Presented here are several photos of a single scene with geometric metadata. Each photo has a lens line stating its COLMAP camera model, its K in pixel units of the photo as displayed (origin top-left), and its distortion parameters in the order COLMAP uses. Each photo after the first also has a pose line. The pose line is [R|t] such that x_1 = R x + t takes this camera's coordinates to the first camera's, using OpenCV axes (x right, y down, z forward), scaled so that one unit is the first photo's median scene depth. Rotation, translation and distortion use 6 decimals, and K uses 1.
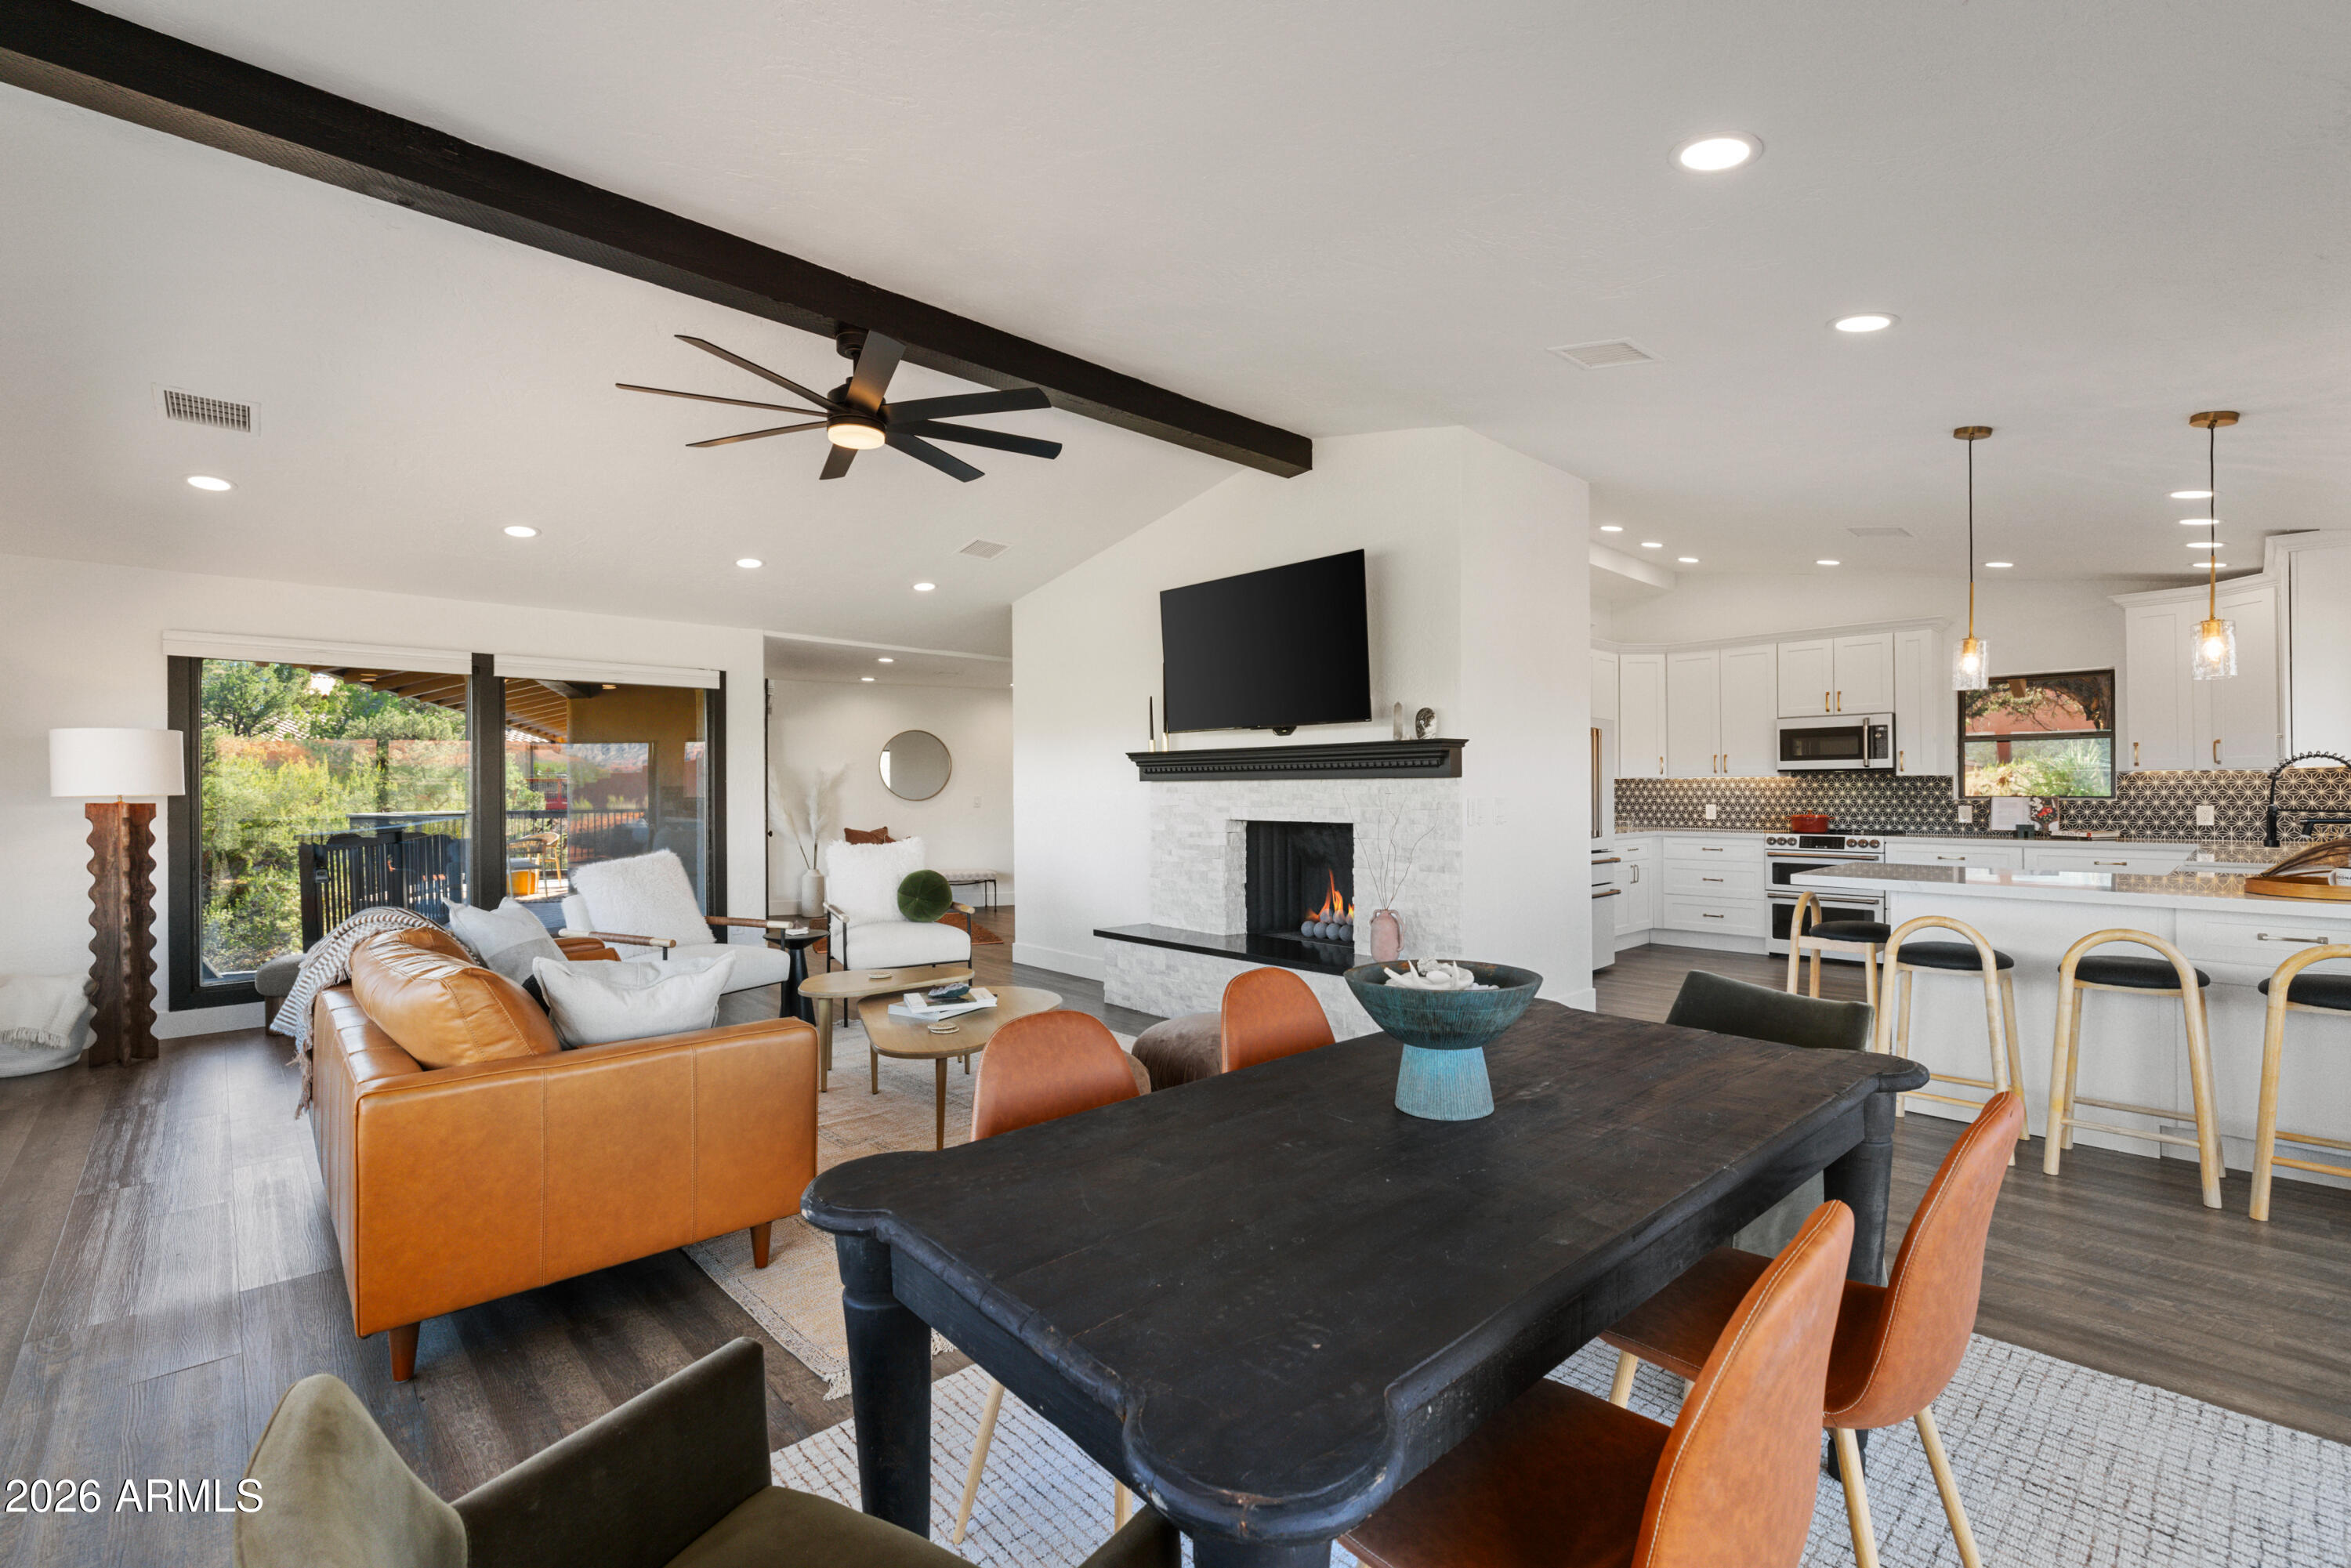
lens RADIAL K [[1020.6, 0, 1175.5], [0, 1020.6, 784.0], [0, 0, 1]] dist [0.002548, 0.000810]
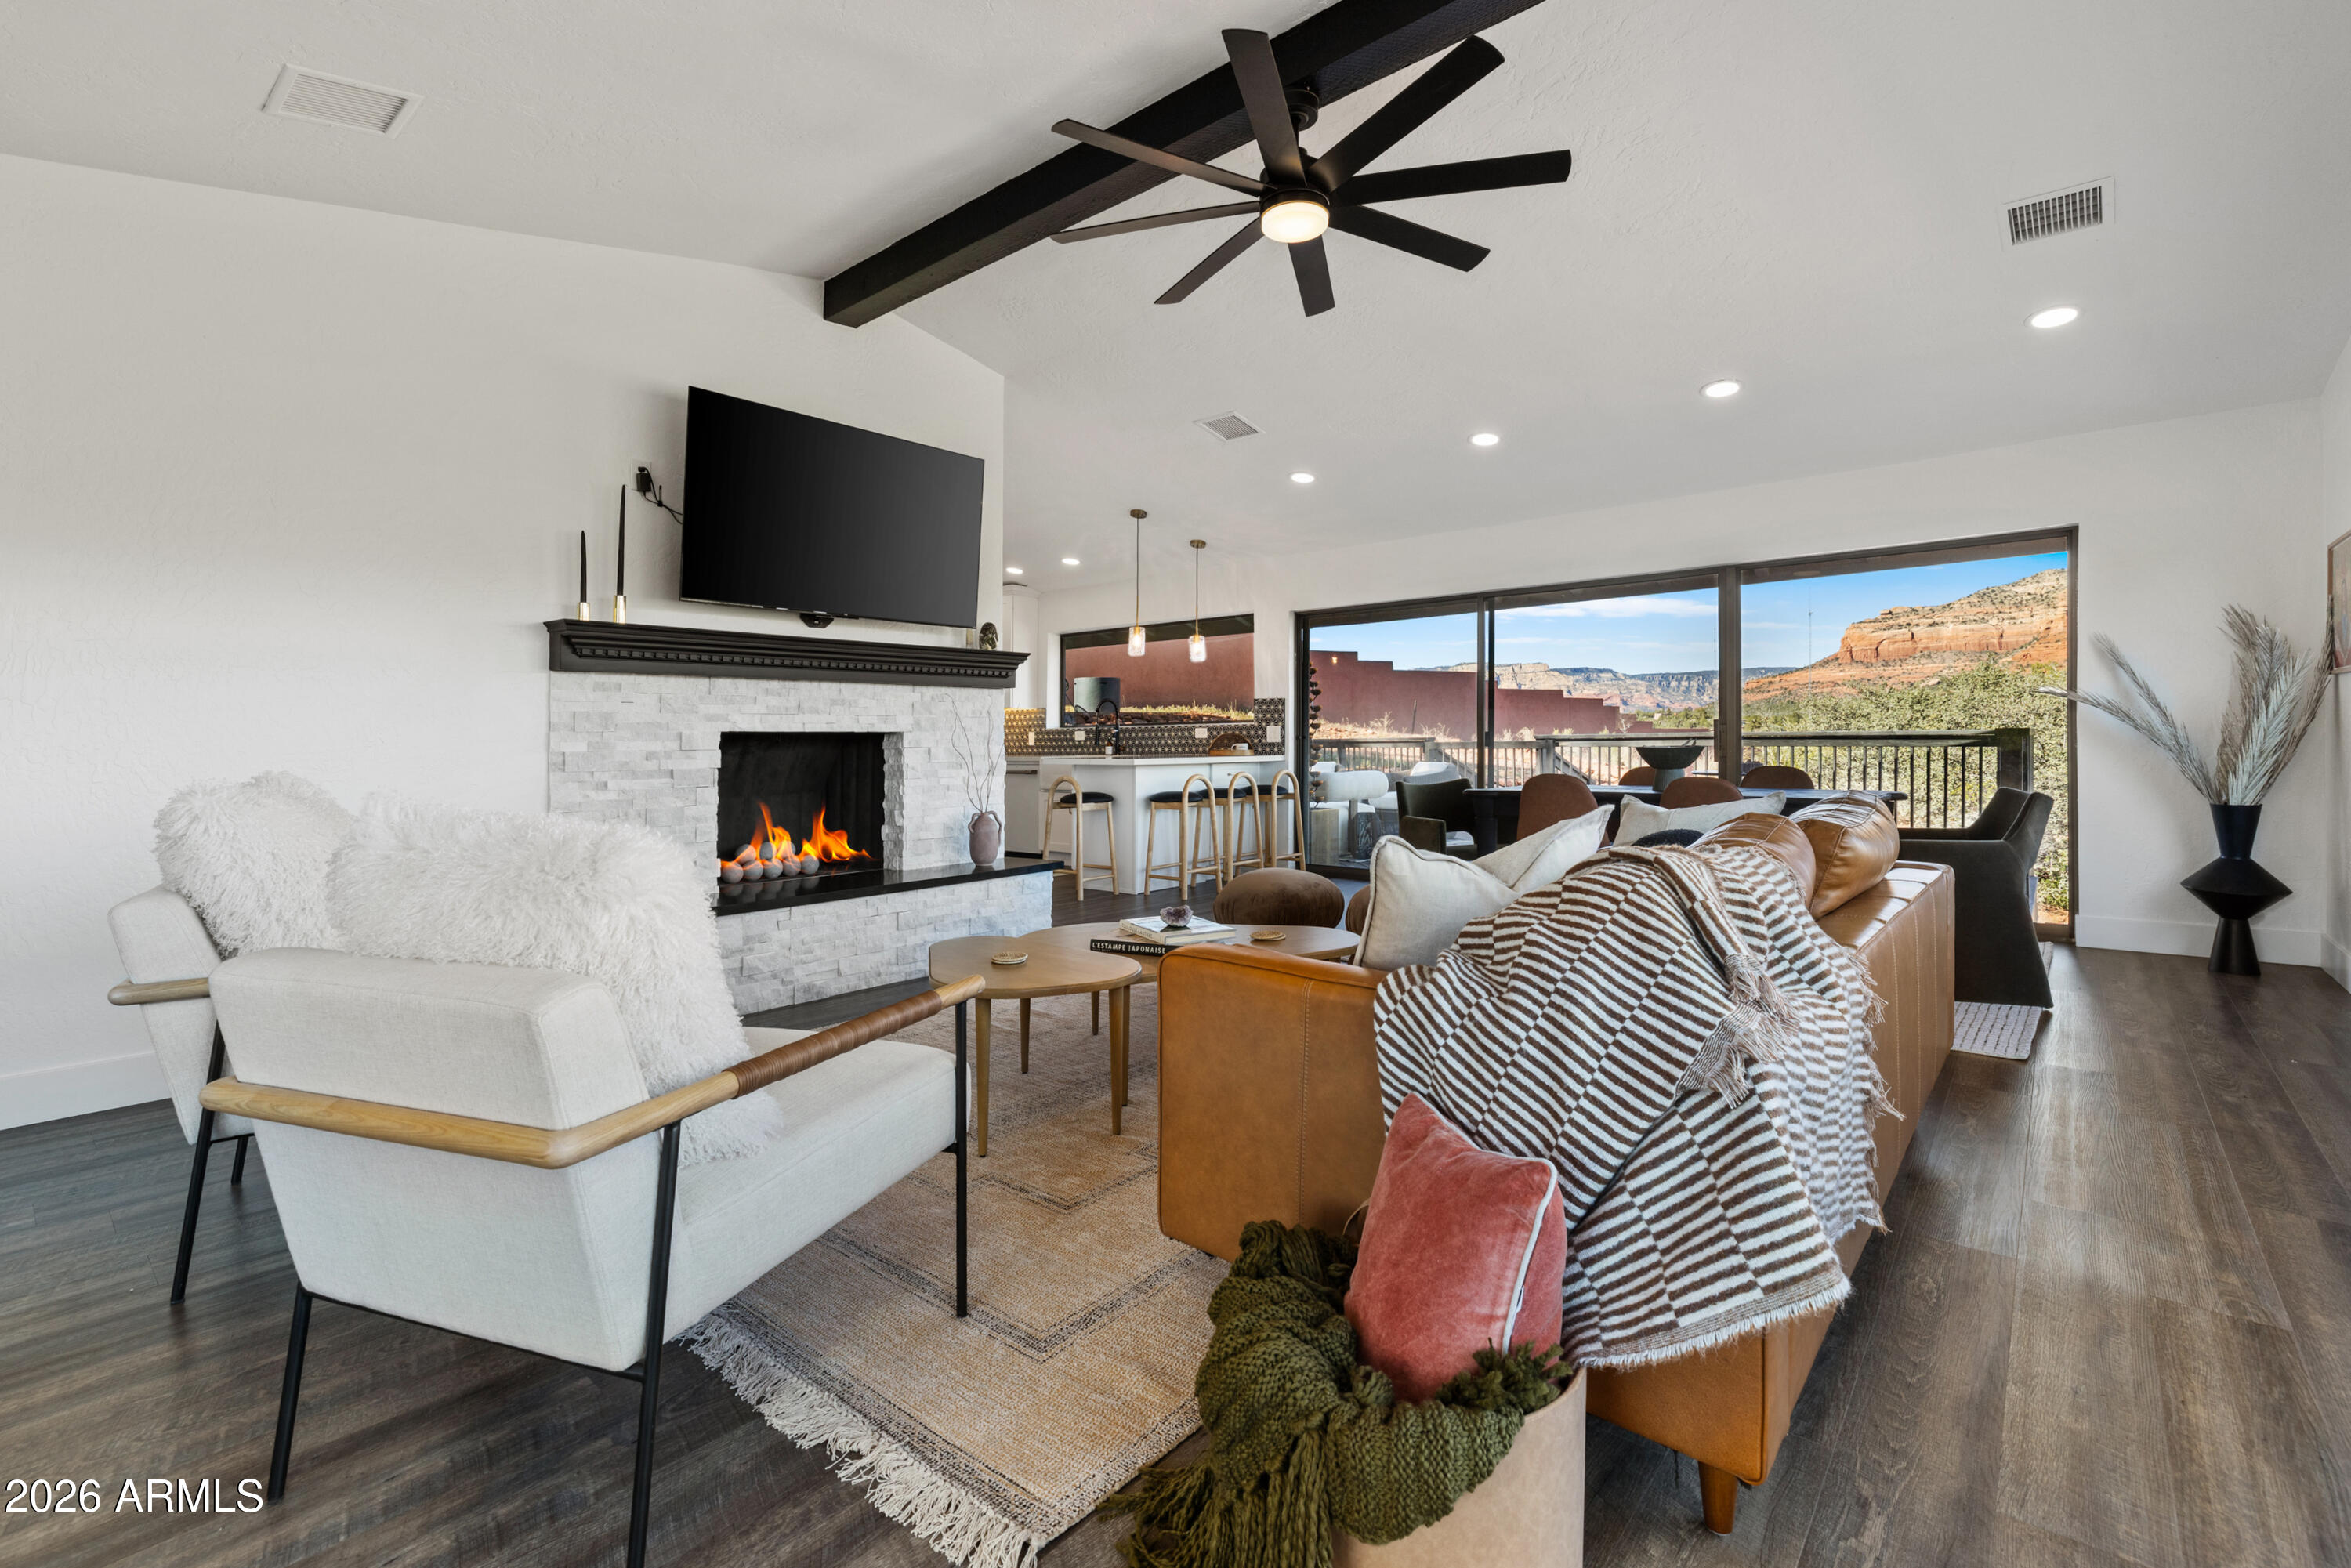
lens RADIAL K [[1045.6, 0, 1177.0], [0, 1045.6, 727.1], [0, 0, 1]] dist [0.000847, 0.000181]
pose [[-0.116771, 0.011961, 0.993087, -0.745814], [-0.002850, 0.999919, -0.012379, 0.041277], [-0.993155, -0.004276, -0.116727, 0.792449]]
